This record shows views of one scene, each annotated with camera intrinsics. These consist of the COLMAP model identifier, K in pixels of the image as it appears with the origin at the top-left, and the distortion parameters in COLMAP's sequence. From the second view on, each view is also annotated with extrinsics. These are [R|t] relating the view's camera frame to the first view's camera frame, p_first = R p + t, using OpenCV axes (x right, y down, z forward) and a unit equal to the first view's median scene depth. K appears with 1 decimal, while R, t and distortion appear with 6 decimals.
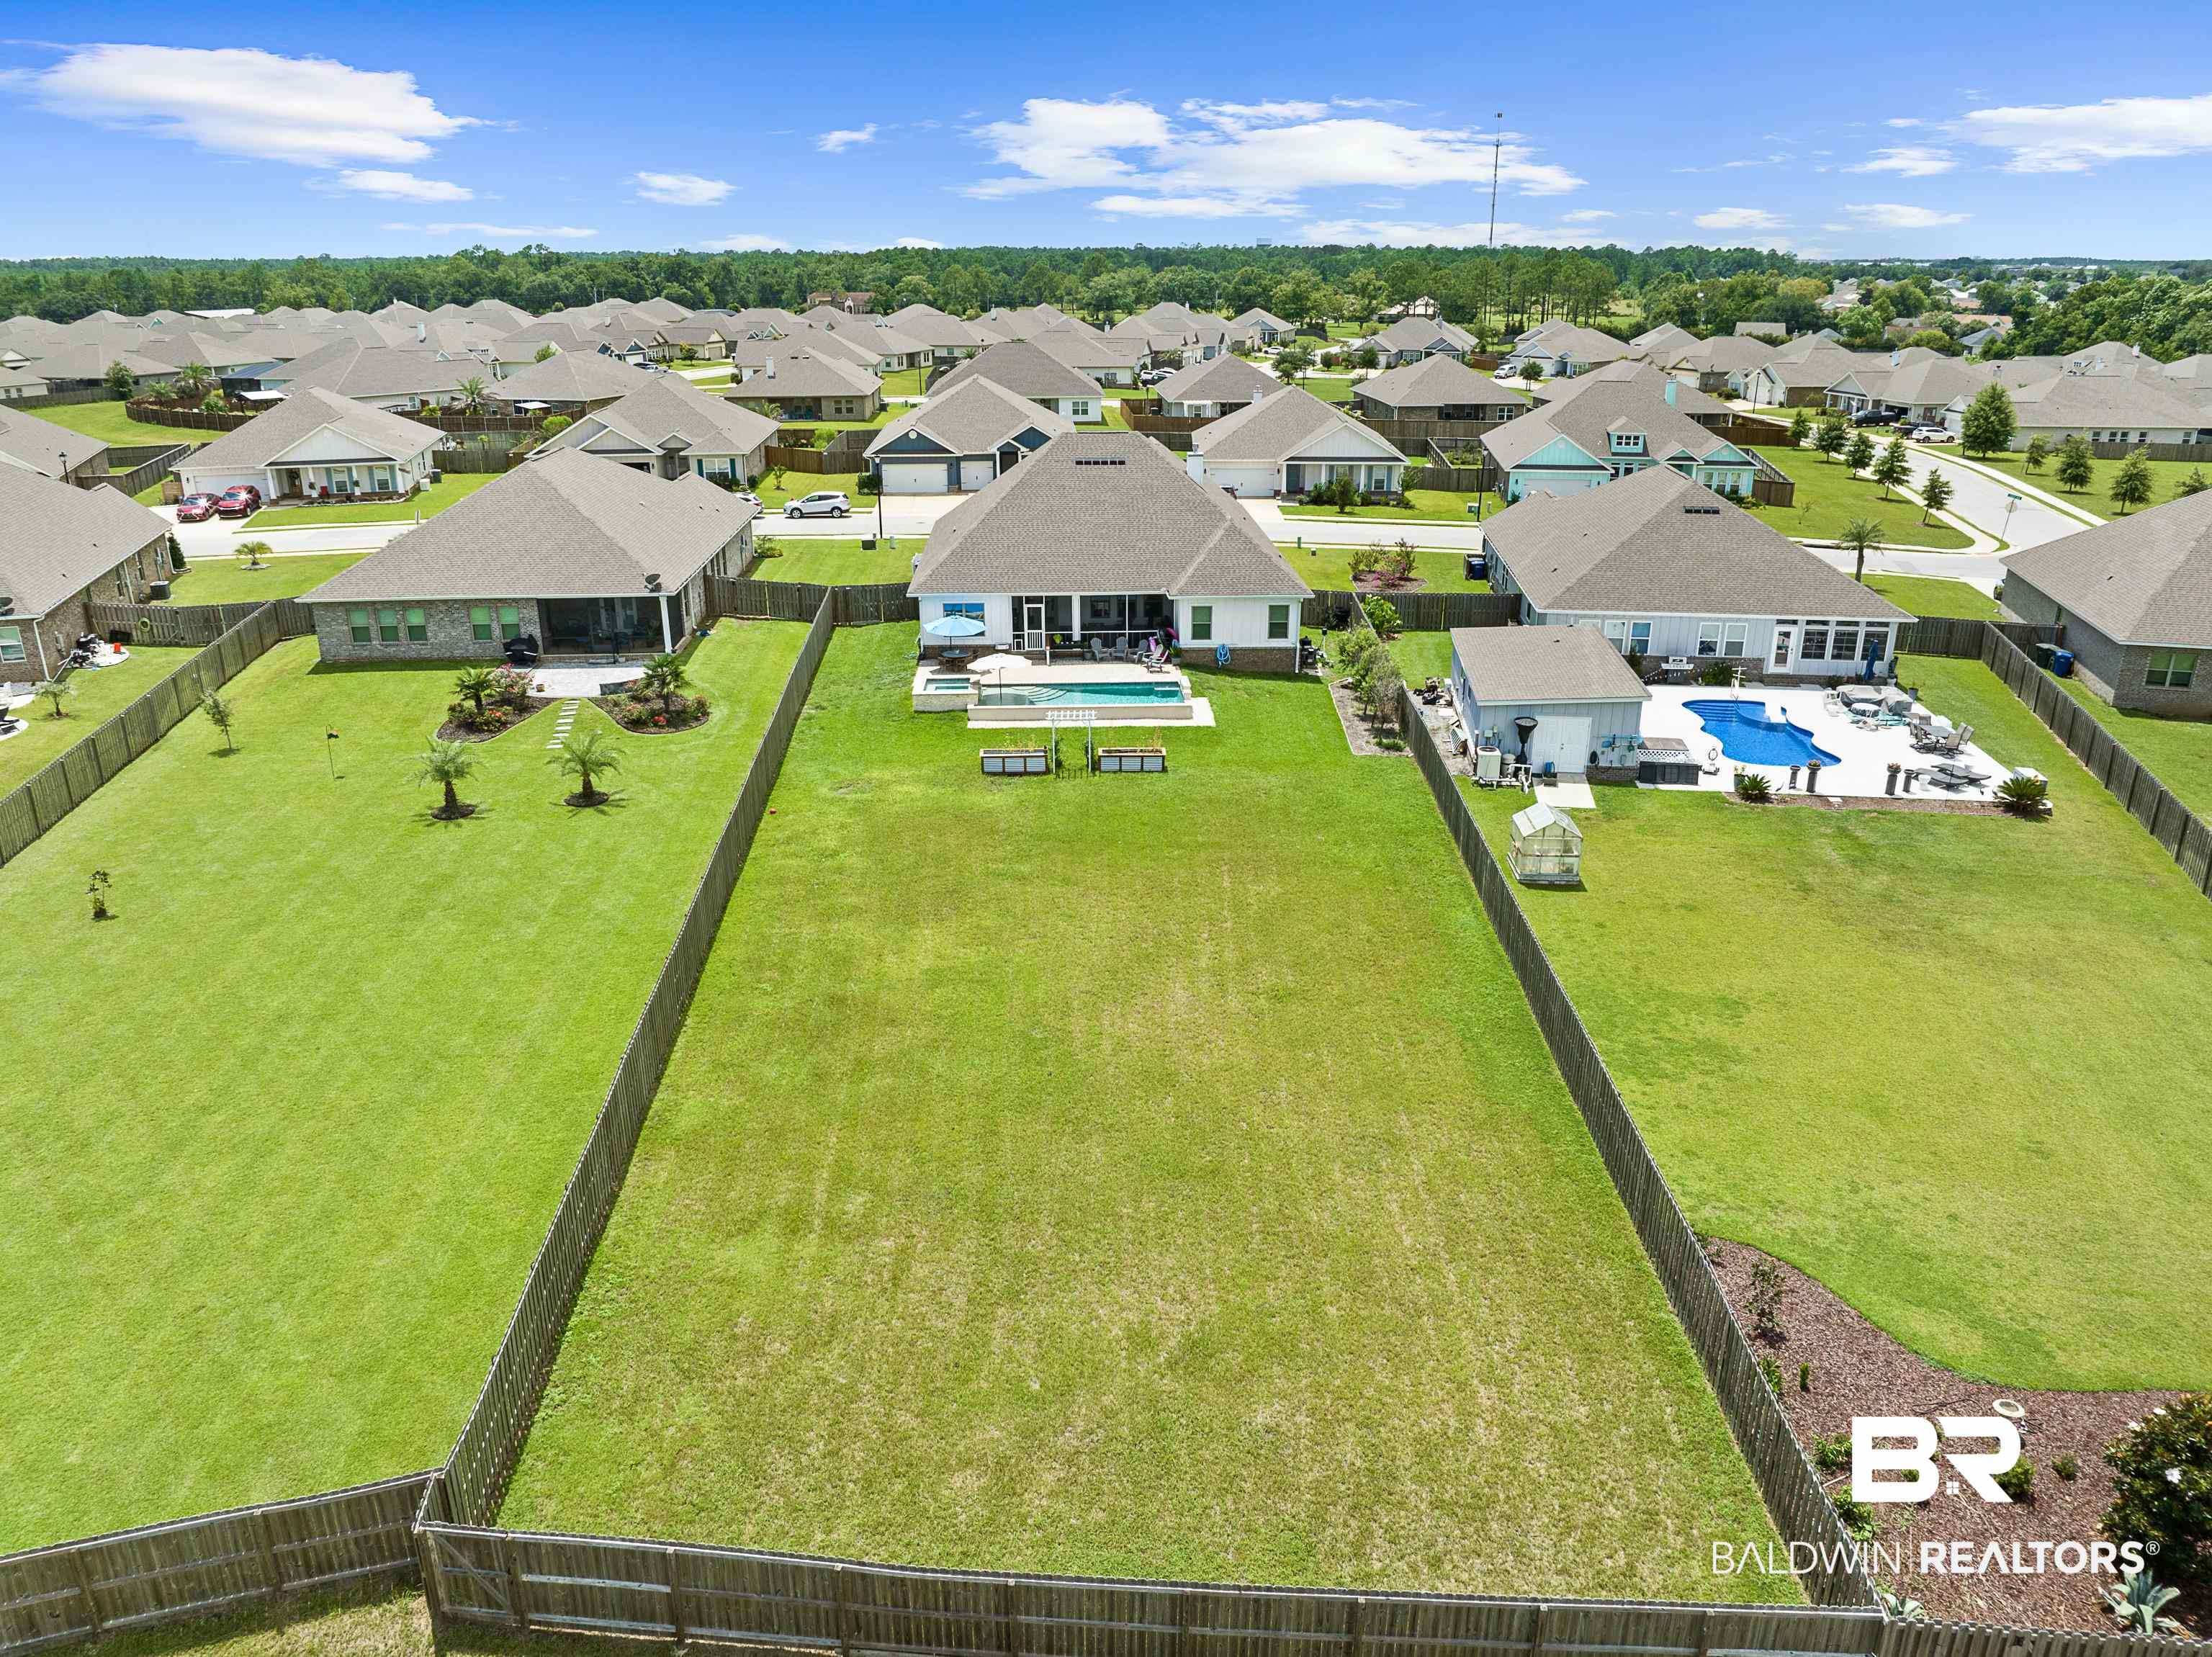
lens RADIAL K [[1552.6, 0, 1106.0], [0, 1552.6, 828.5], [0, 0, 1]] dist [-0.029026, -0.019468]
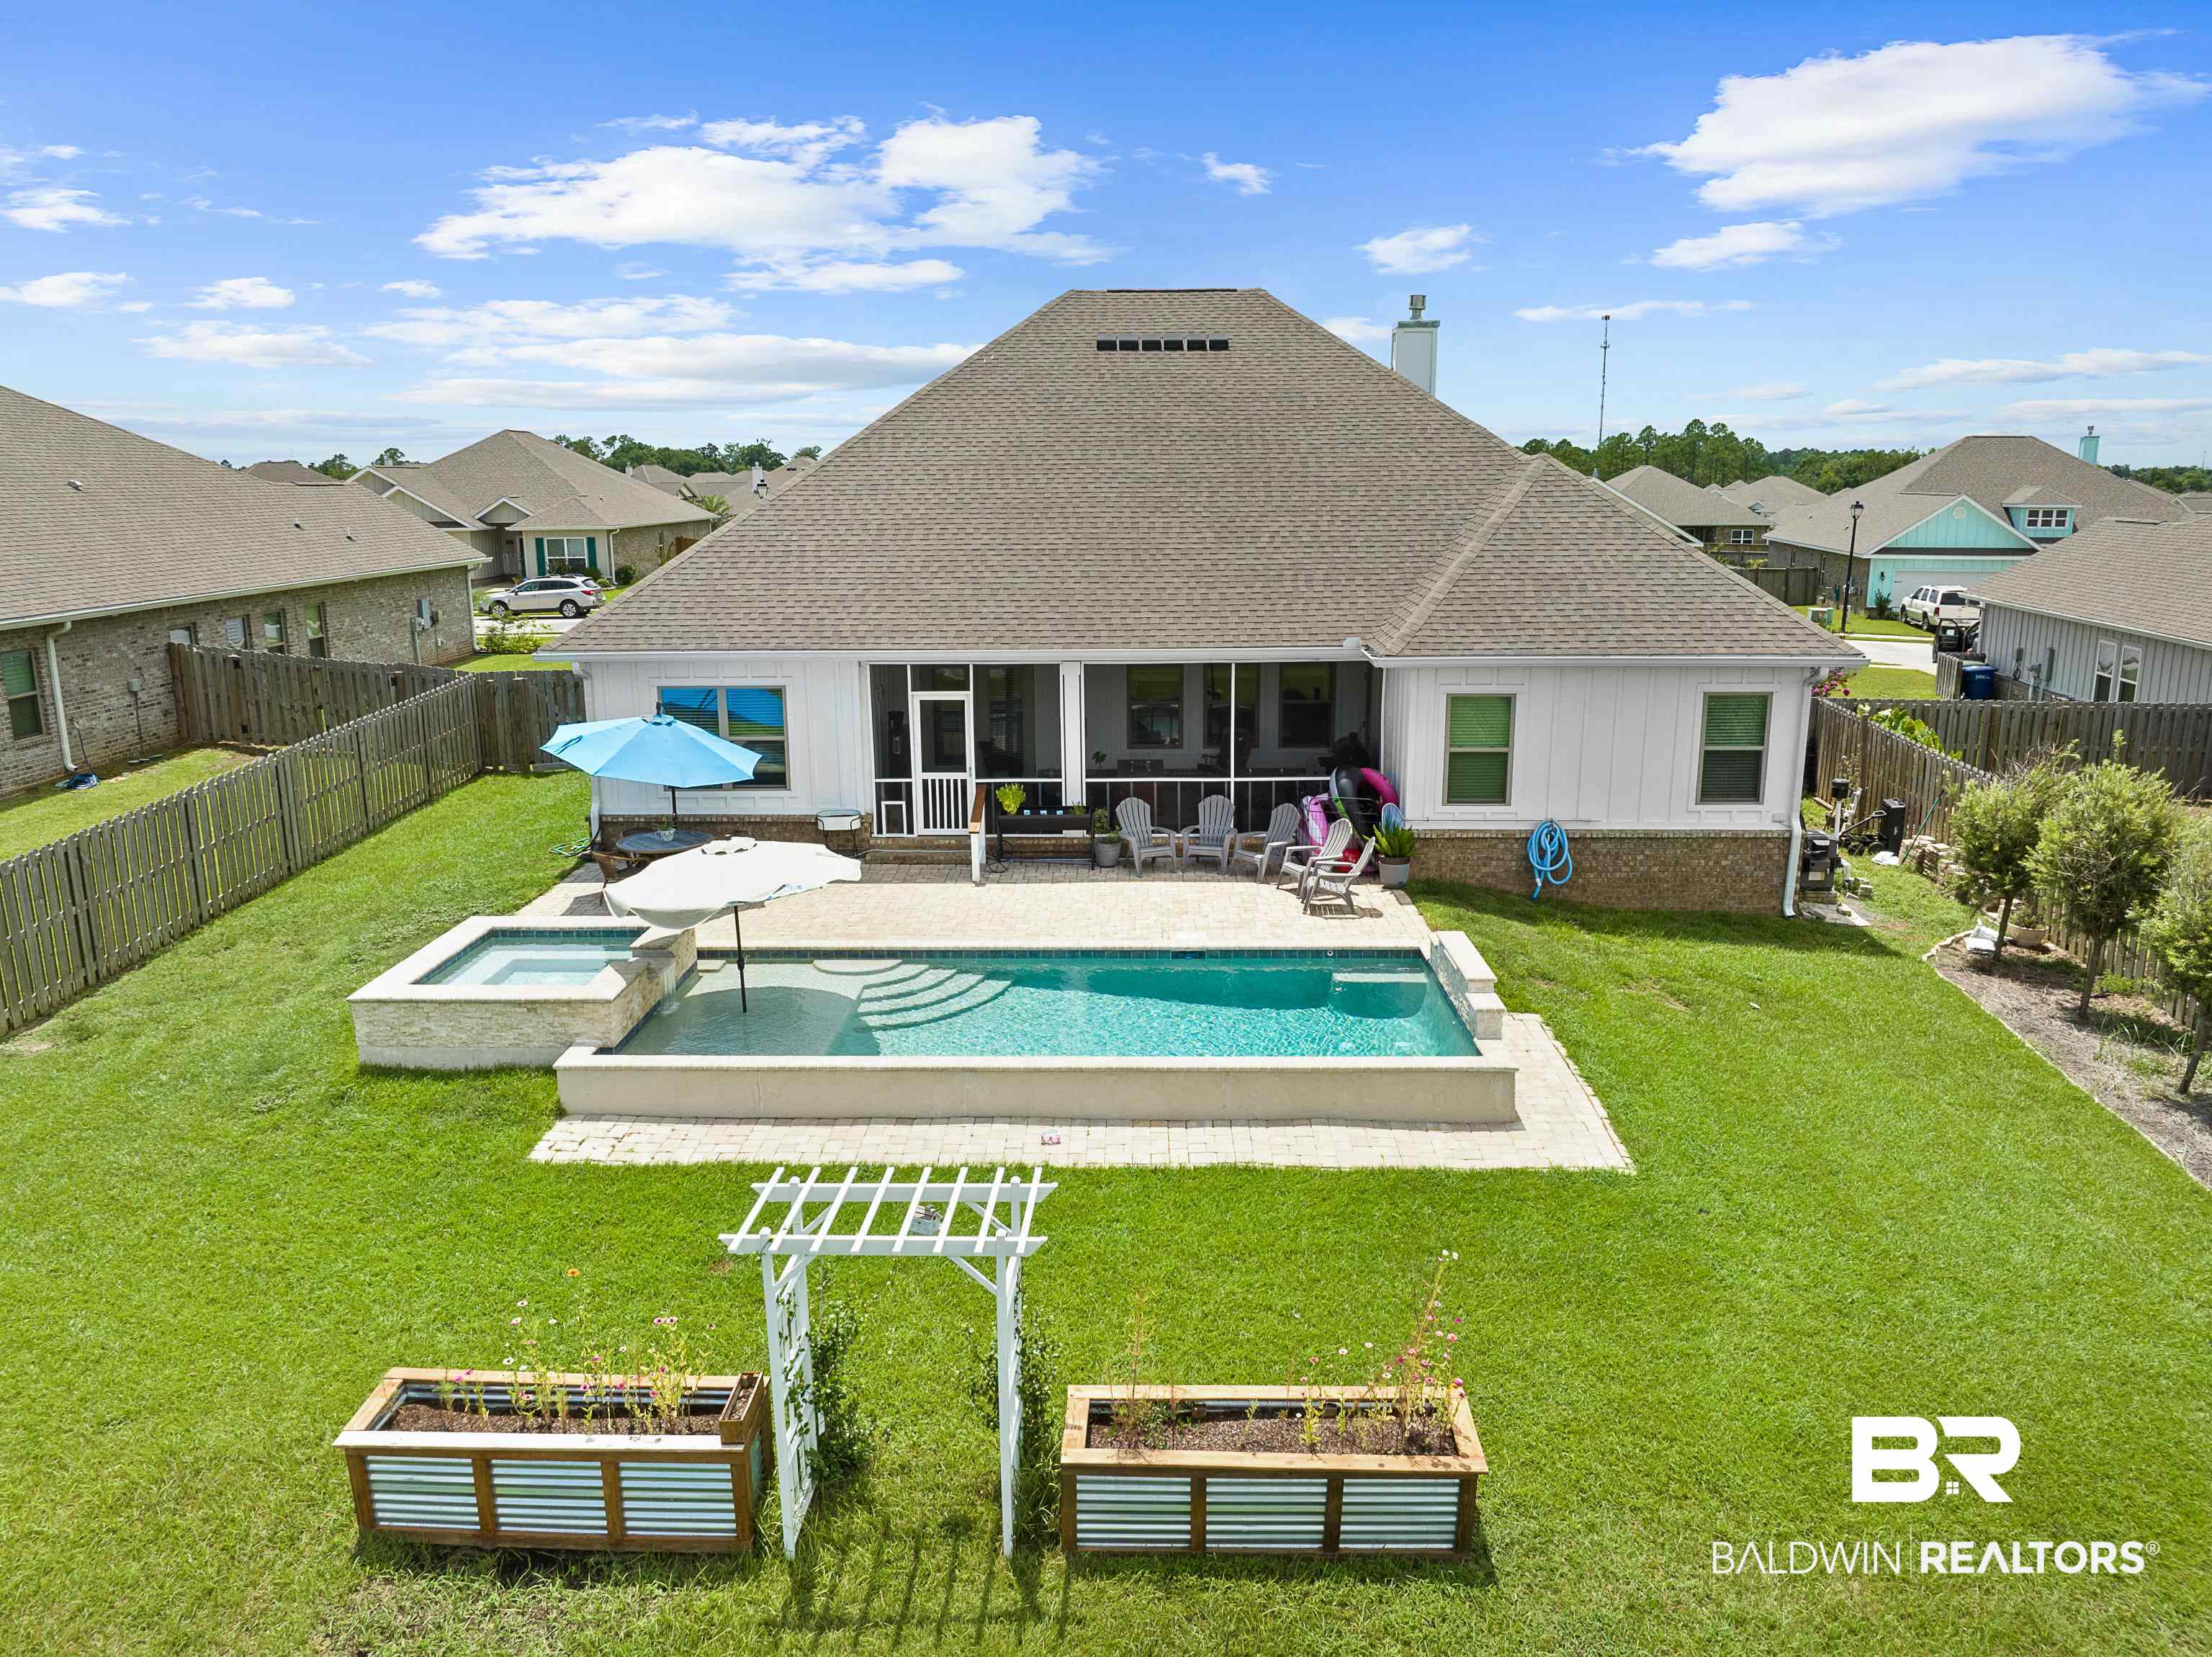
lens RADIAL K [[1552.6, 0, 1106.0], [0, 1552.6, 828.5], [0, 0, 1]] dist [-0.029026, -0.019468]
pose [[0.998028, 0.009847, -0.061992, 0.007579], [-0.017926, 0.991199, -0.131162, -0.075471], [0.060155, 0.132014, 0.989421, 0.691410]]
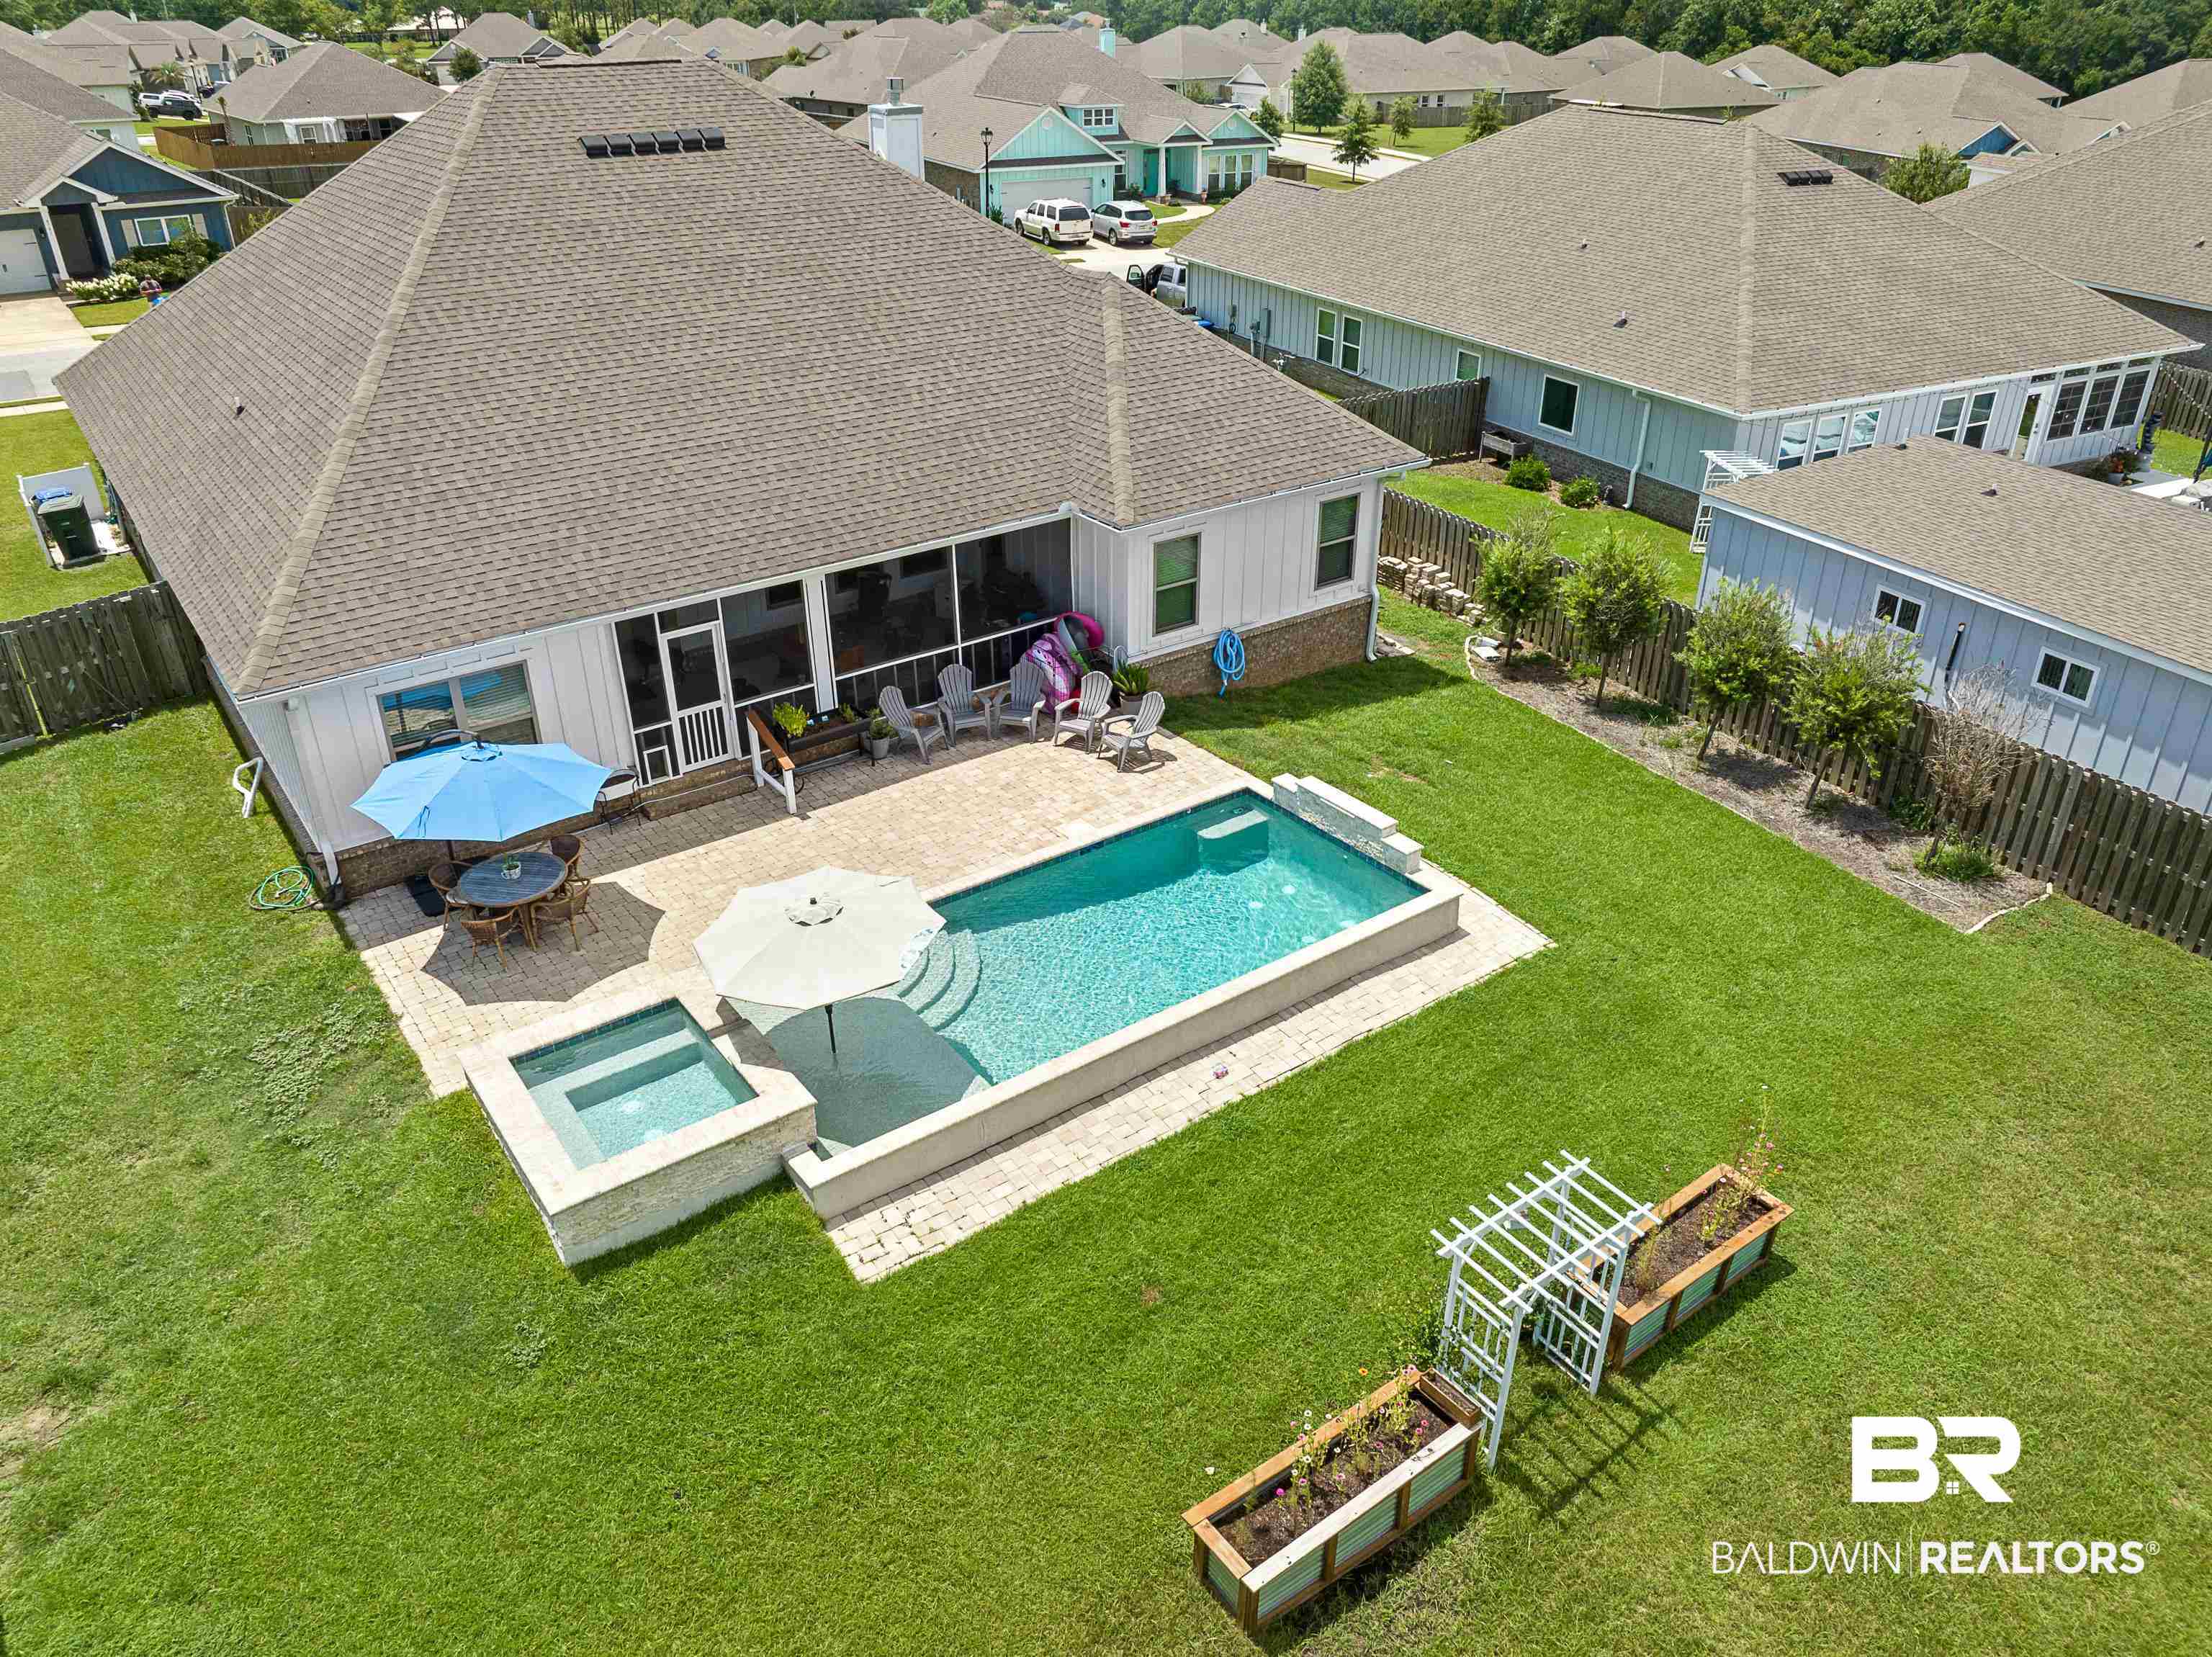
lens RADIAL K [[1556.8, 0, 1106.0], [0, 1556.8, 828.5], [0, 0, 1]] dist [-0.058411, 0.033542]
pose [[0.827639, -0.270325, 0.491872, -0.138071], [0.193163, 0.960023, 0.202590, -0.152421], [-0.526973, -0.072660, 0.846770, 0.701220]]
